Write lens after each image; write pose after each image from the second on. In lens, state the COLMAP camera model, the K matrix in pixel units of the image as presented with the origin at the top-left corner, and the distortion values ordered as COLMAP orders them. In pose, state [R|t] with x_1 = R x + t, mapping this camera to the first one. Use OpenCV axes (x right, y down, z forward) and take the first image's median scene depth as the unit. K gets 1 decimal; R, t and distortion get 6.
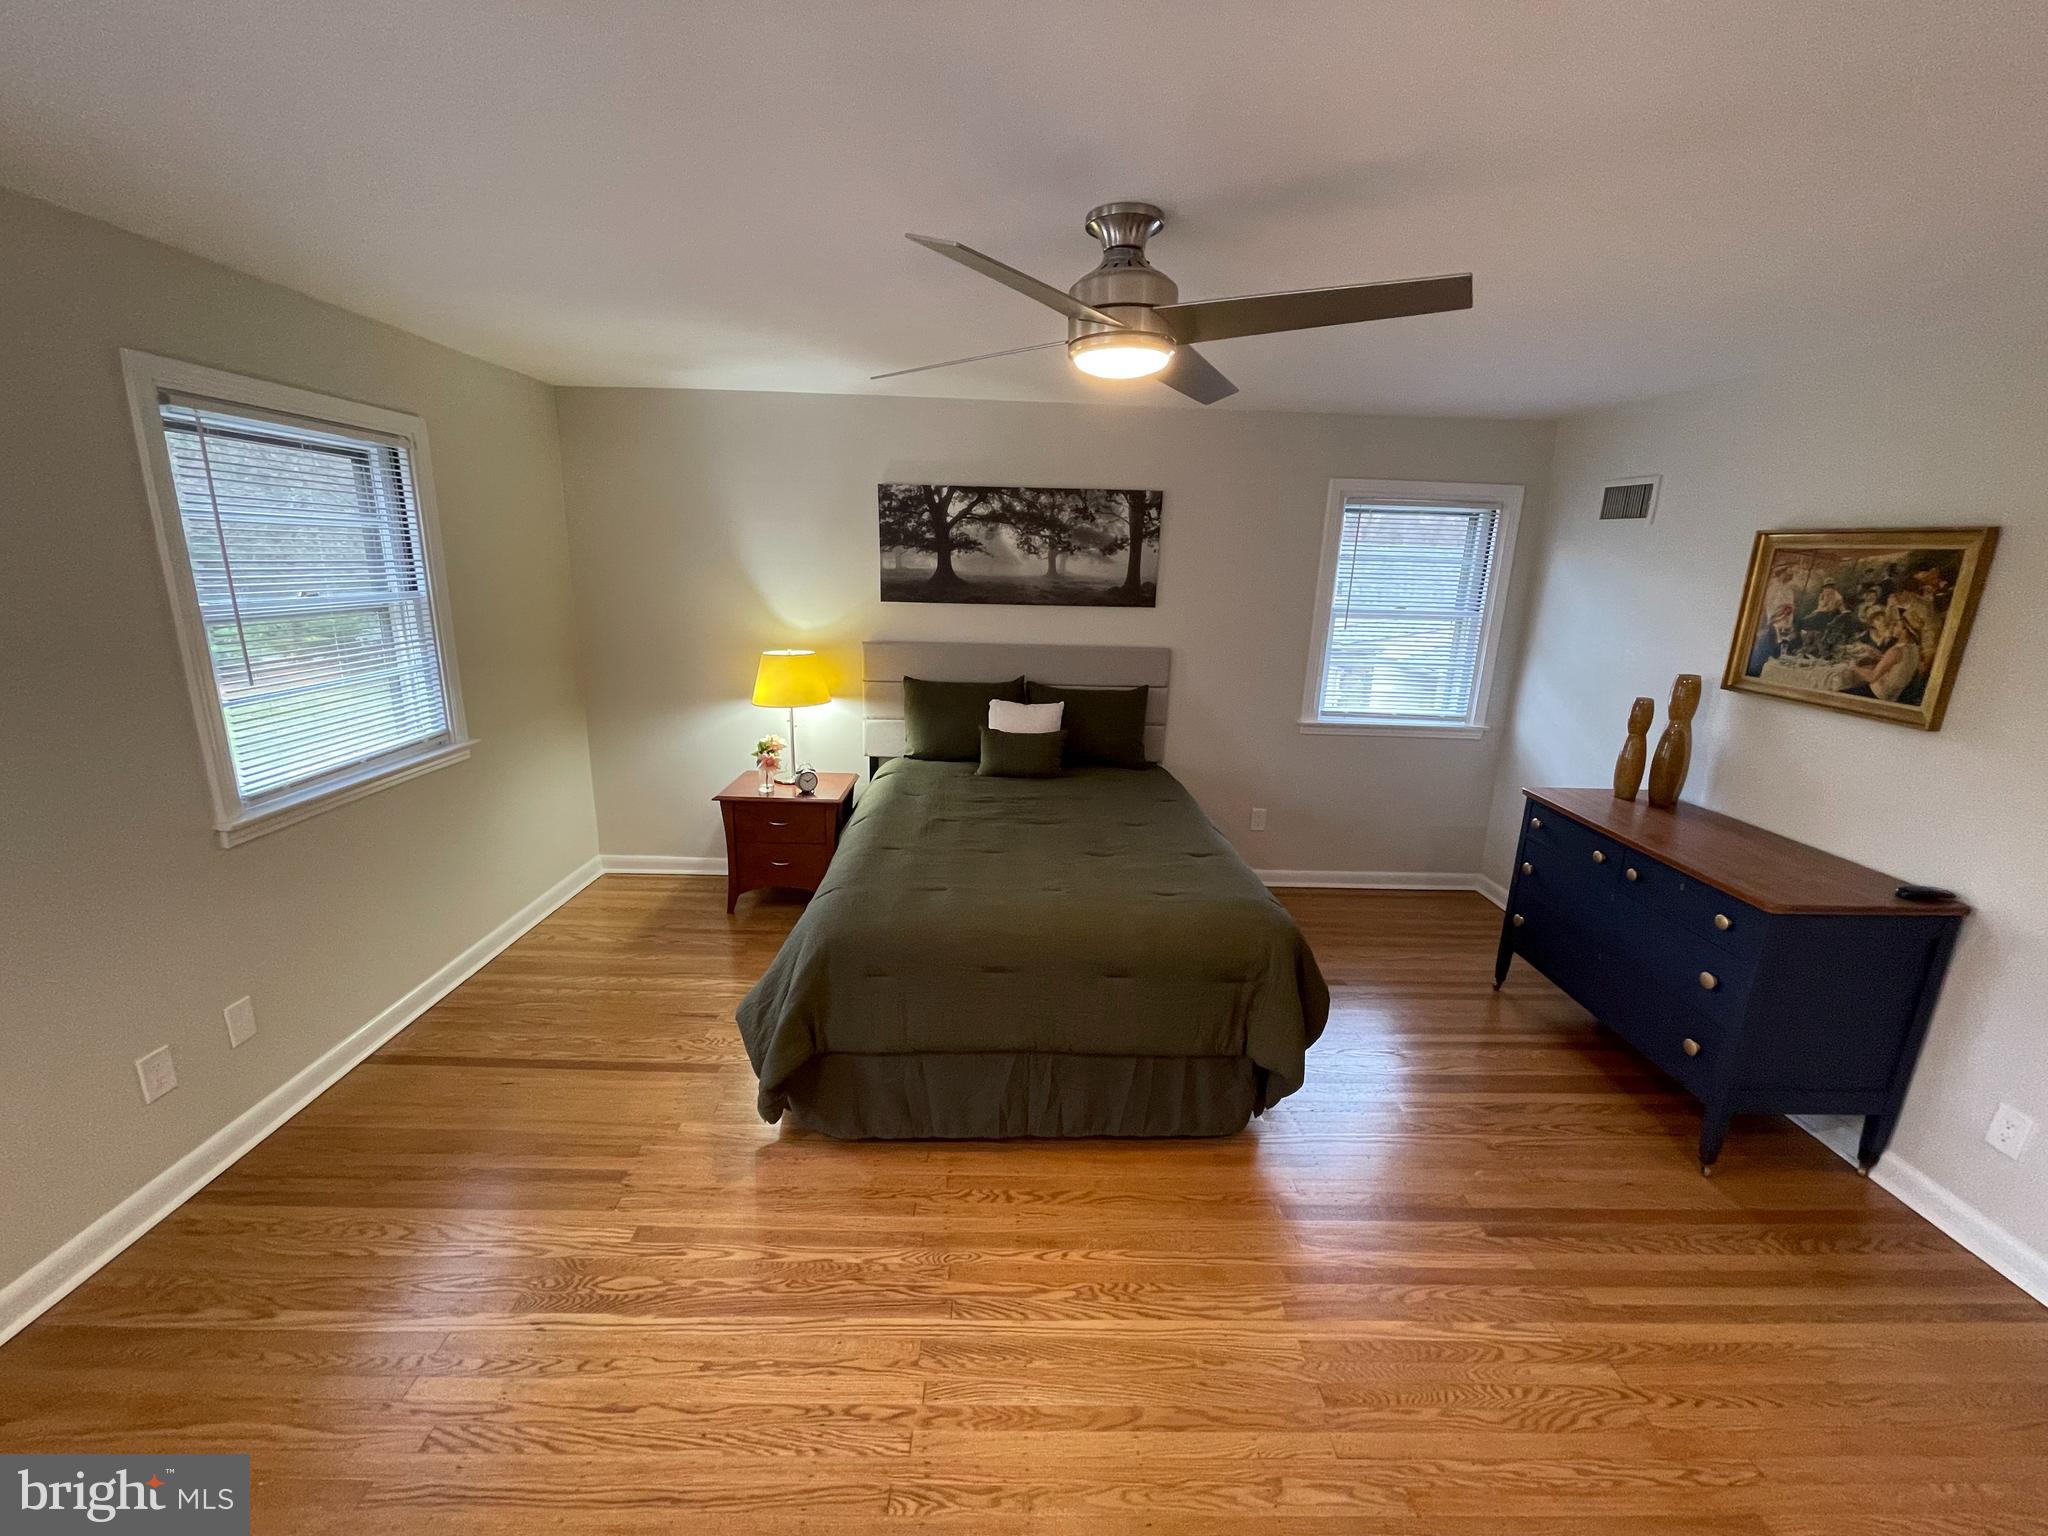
lens RADIAL K [[824.0, 0, 1021.9], [0, 824.0, 763.6], [0, 0, 1]] dist [-0.002287, 0.000085]
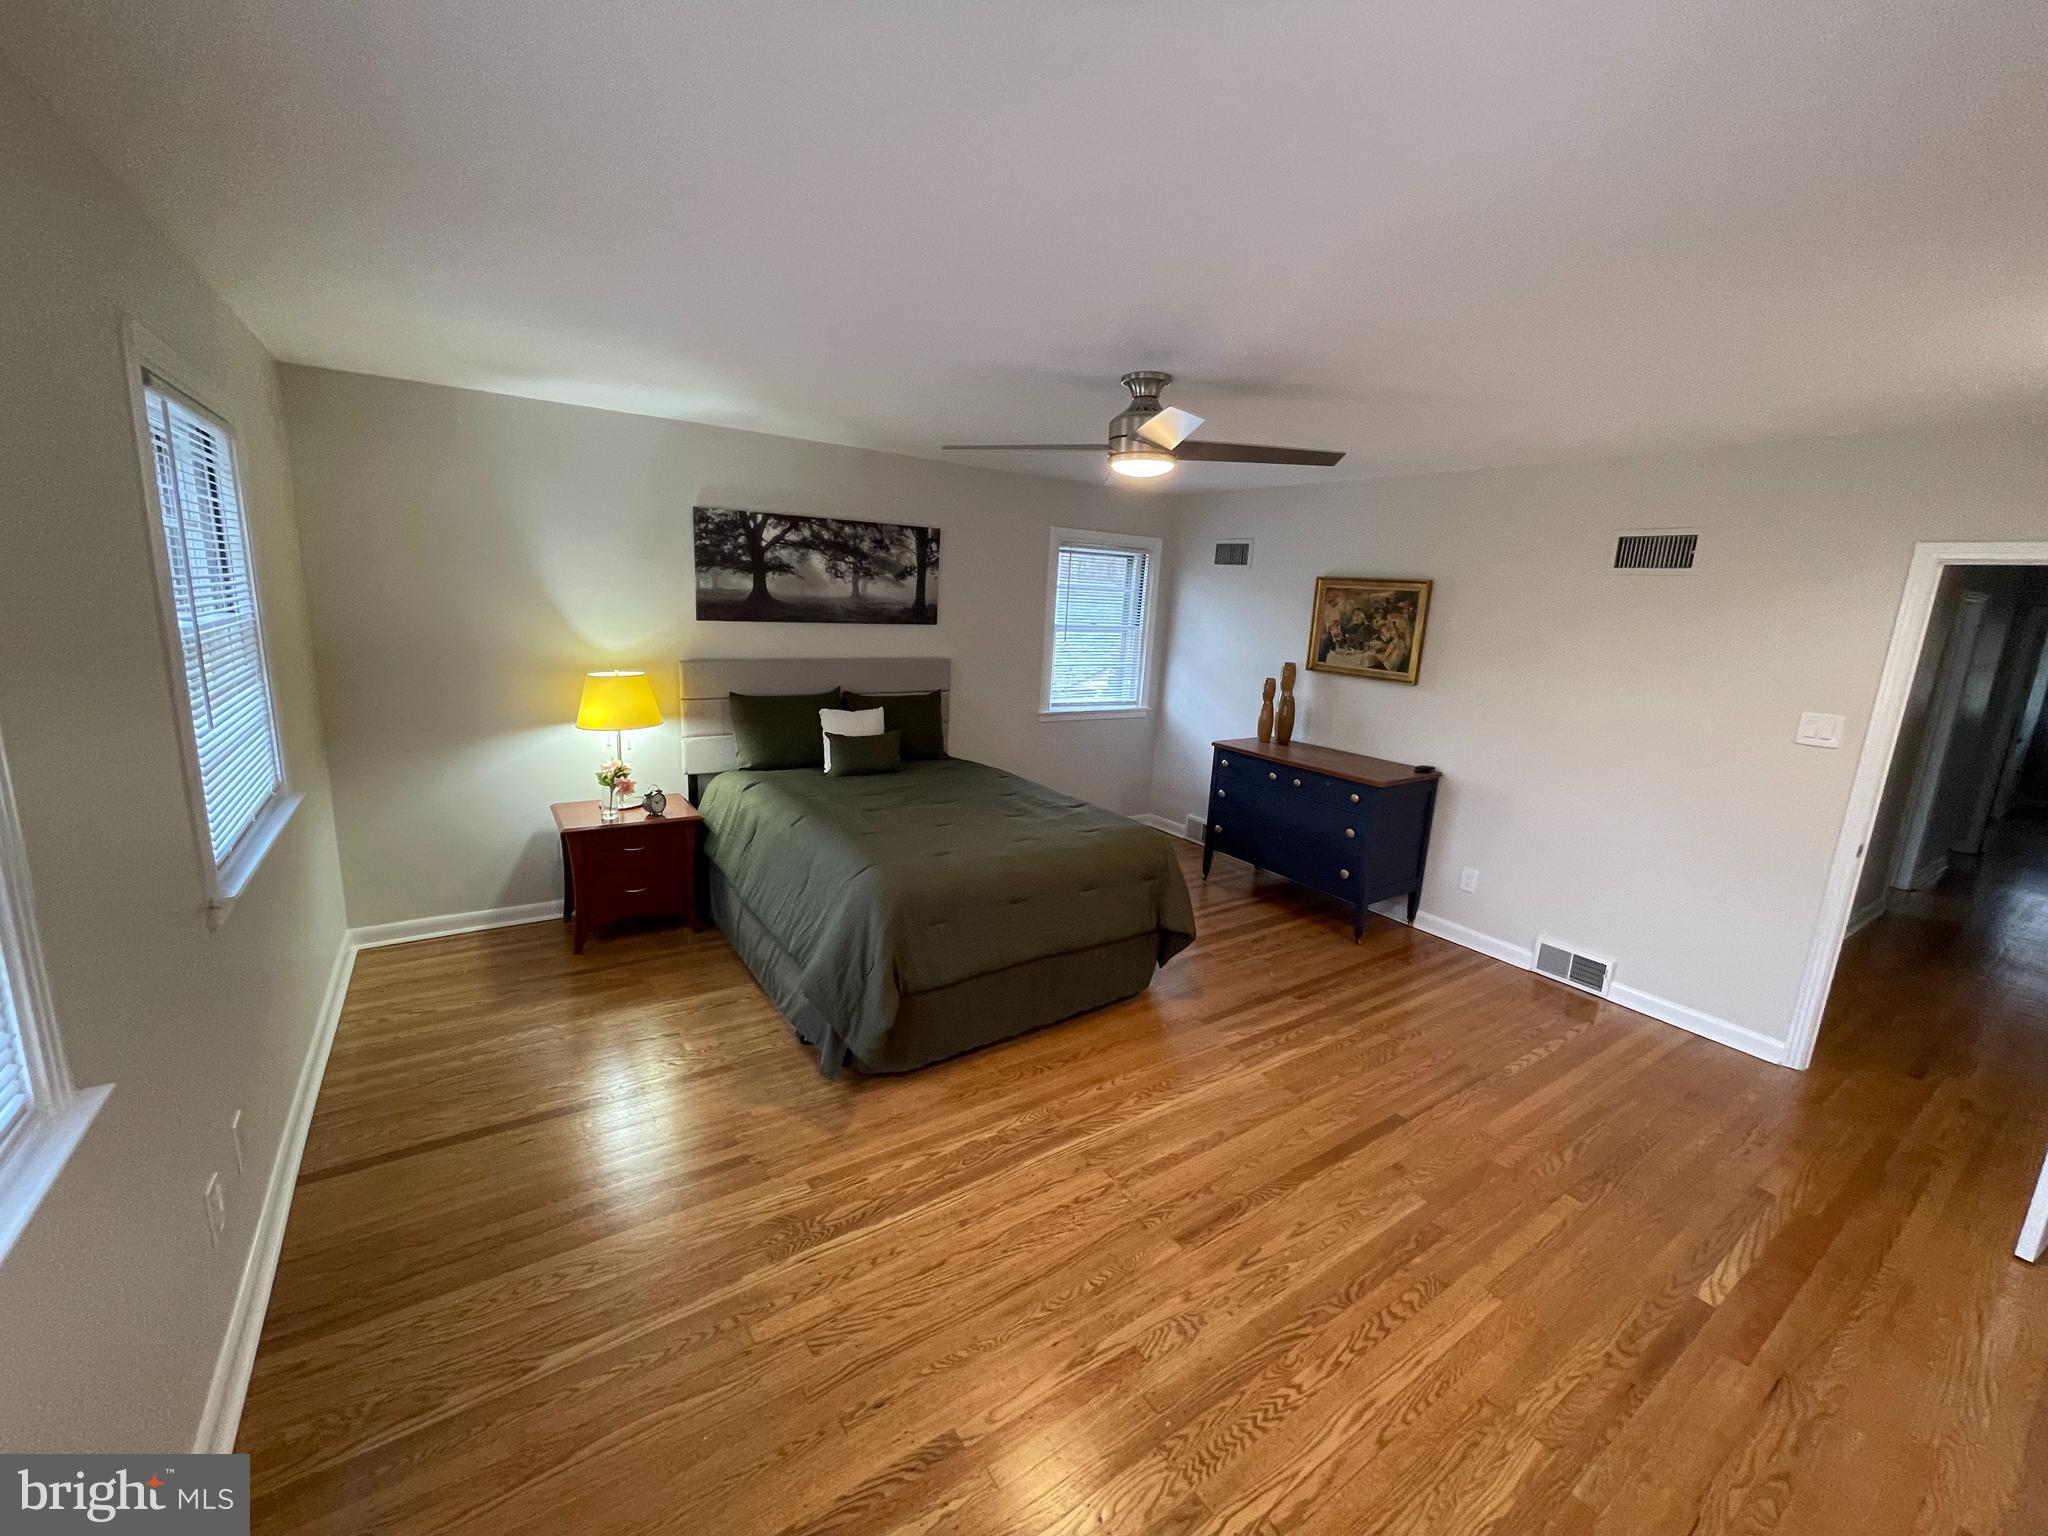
lens RADIAL K [[824.0, 0, 1025.4], [0, 824.0, 765.1], [0, 0, 1]] dist [-0.002287, 0.000085]
pose [[0.835403, -0.099946, 0.540474, -0.419693], [0.109842, 0.993850, 0.014004, 0.011331], [-0.538550, 0.047667, 0.841244, -0.069762]]
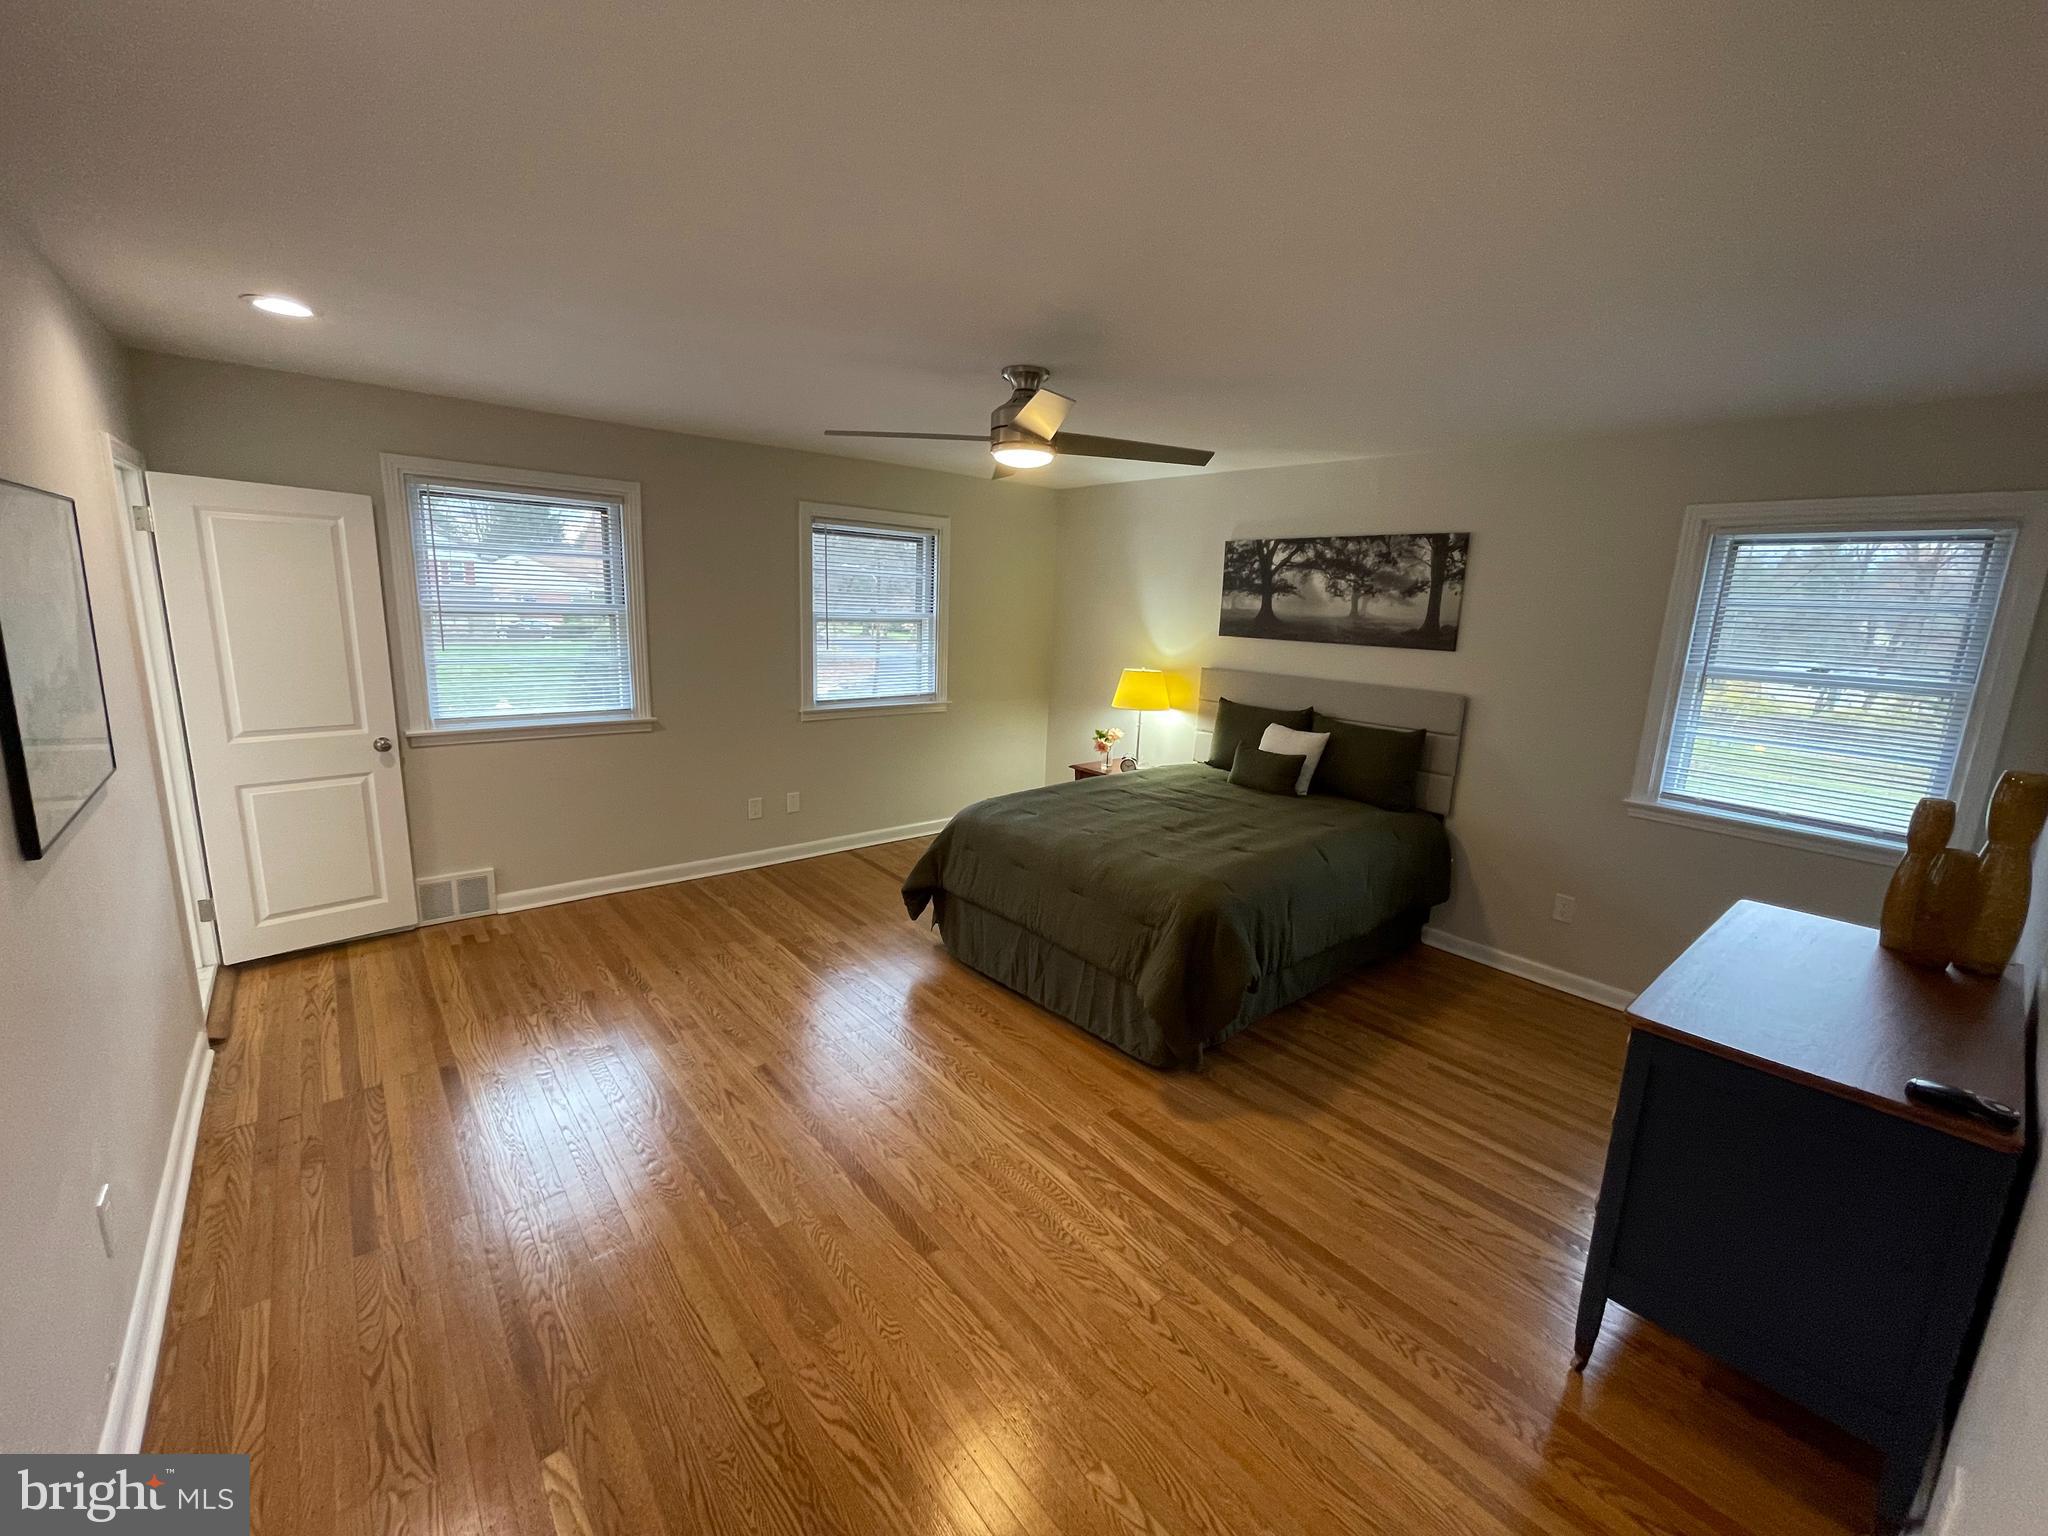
lens RADIAL K [[824.0, 0, 1021.1], [0, 824.0, 762.4], [0, 0, 1]] dist [-0.002287, 0.000085]
pose [[0.632084, 0.151517, -0.759942, 0.625124], [-0.211653, 0.977164, 0.018783, 0.027044], [0.745434, 0.148971, 0.649719, 0.019341]]
